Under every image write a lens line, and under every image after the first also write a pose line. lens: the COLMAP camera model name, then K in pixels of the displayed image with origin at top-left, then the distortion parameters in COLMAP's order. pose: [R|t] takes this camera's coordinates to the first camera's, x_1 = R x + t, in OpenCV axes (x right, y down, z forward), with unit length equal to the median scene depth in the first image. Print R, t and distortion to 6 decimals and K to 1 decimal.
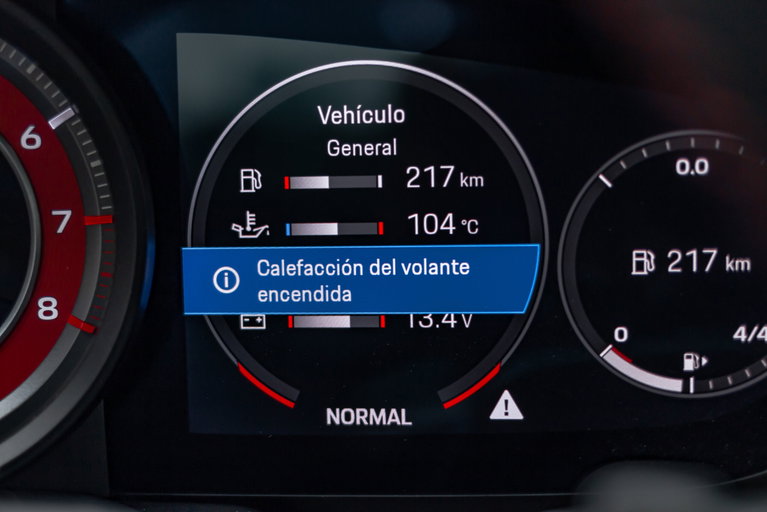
lens RADIAL K [[1289.3, 0, 383.5], [0, 1289.3, 256.0], [0, 0, 1]] dist [-0.051267, -0.002143]
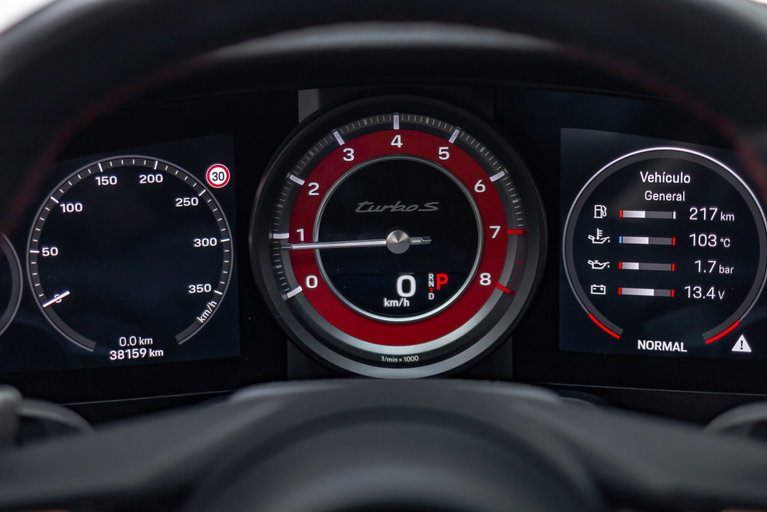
lens RADIAL K [[1289.3, 0, 383.5], [0, 1289.3, 256.0], [0, 0, 1]] dist [-0.051267, -0.002143]
pose [[0.981456, 0.037158, -0.188050, -0.060810], [-0.020782, 0.995876, 0.088316, -0.150012], [0.190556, -0.082771, 0.978181, -0.812050]]
